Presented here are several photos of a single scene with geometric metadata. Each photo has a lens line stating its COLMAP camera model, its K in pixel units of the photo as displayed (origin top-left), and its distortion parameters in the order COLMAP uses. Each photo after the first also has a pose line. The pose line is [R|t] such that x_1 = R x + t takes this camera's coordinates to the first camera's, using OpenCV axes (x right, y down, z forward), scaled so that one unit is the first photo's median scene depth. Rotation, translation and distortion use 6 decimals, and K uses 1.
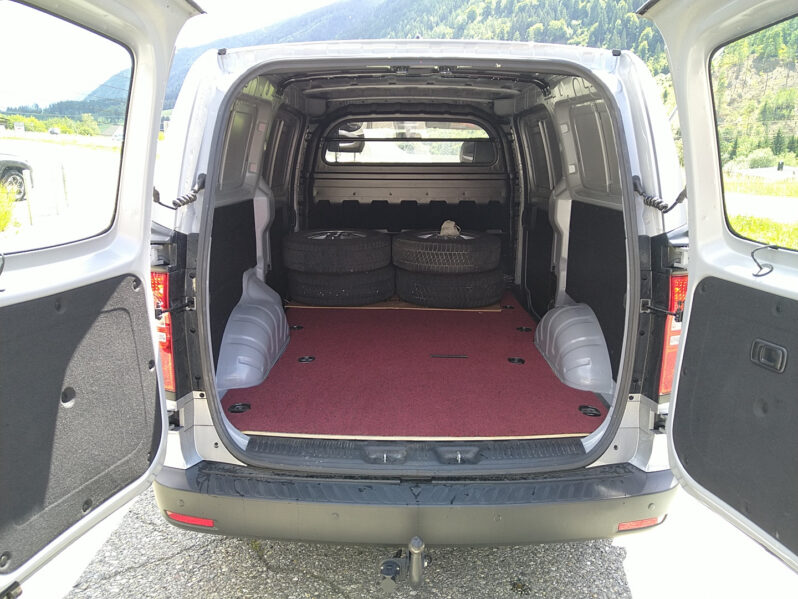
lens RADIAL K [[619.6, 0, 398.2], [0, 619.6, 301.4], [0, 0, 1]] dist [0.045391, -0.031845]
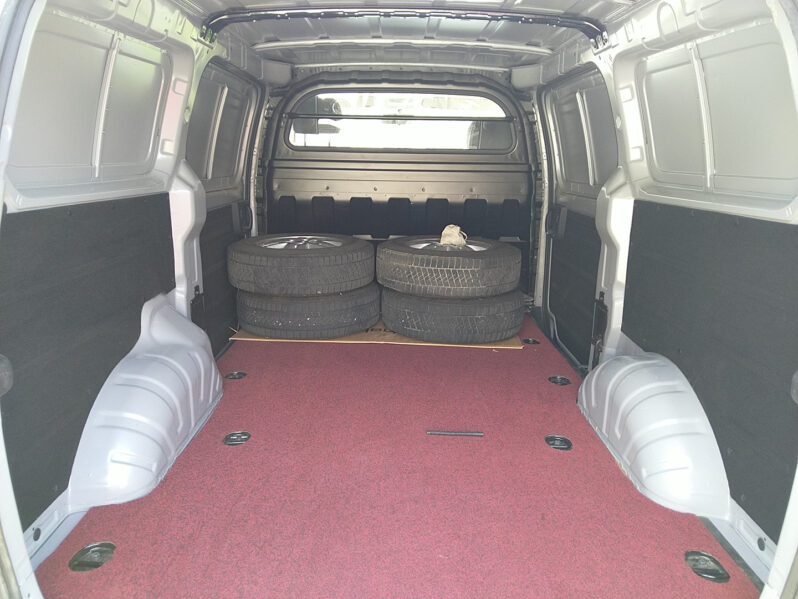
lens RADIAL K [[619.6, 0, 405.7], [0, 619.6, 281.3], [0, 0, 1]] dist [0.045391, -0.031845]
pose [[0.999740, 0.008861, 0.021004, 0.011215], [-0.008259, 0.999558, -0.028554, -0.043543], [-0.021248, 0.028373, 0.999372, 0.273836]]
